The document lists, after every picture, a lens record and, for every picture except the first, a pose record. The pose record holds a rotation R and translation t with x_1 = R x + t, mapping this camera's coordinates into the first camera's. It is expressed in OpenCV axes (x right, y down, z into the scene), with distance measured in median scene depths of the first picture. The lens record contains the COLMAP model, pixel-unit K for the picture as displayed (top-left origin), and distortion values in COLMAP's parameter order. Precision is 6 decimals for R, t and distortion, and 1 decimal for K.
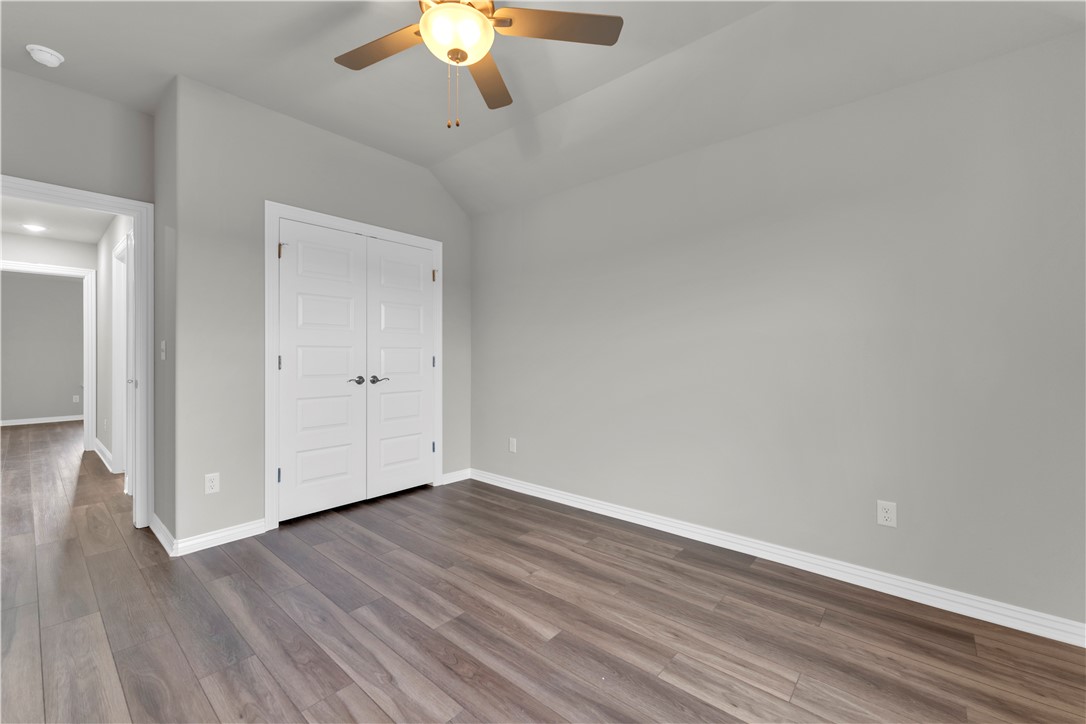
lens RADIAL K [[443.5, 0, 496.8], [0, 443.5, 344.5], [0, 0, 1]] dist [0.003929, -0.000064]
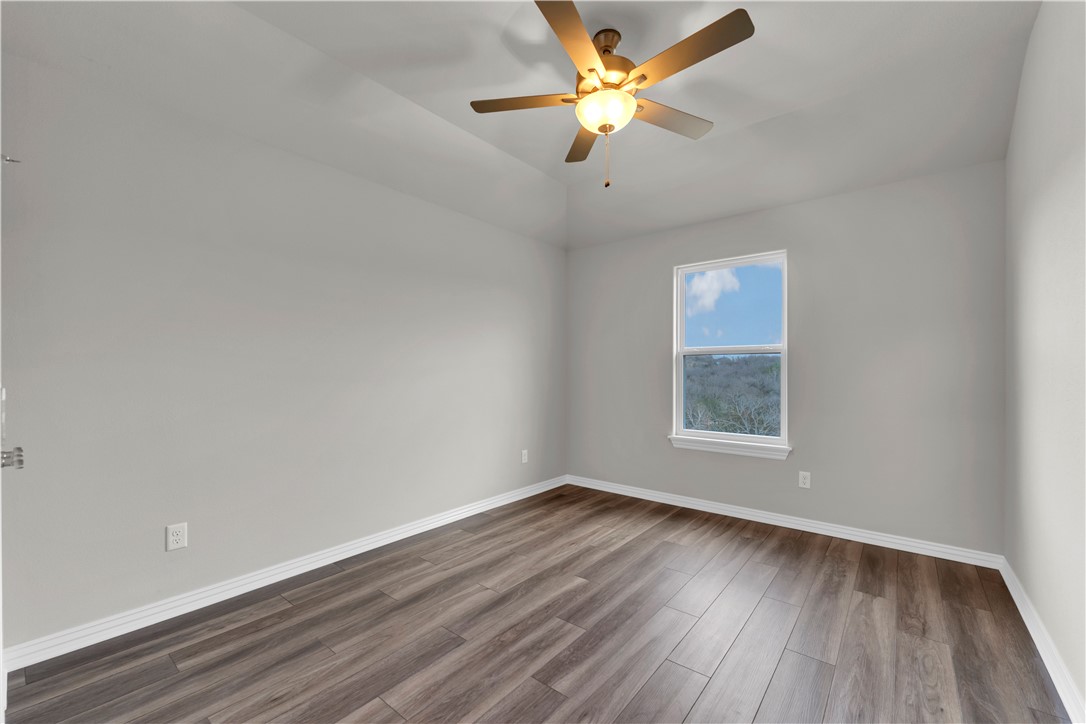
lens RADIAL K [[443.5, 0, 531.0], [0, 443.5, 369.6], [0, 0, 1]] dist [0.003929, -0.000064]
pose [[-0.053563, 0.002082, 0.998562, -1.065264], [-0.017830, 0.999836, -0.003041, -0.018691], [-0.998405, -0.017967, -0.053517, 1.014462]]
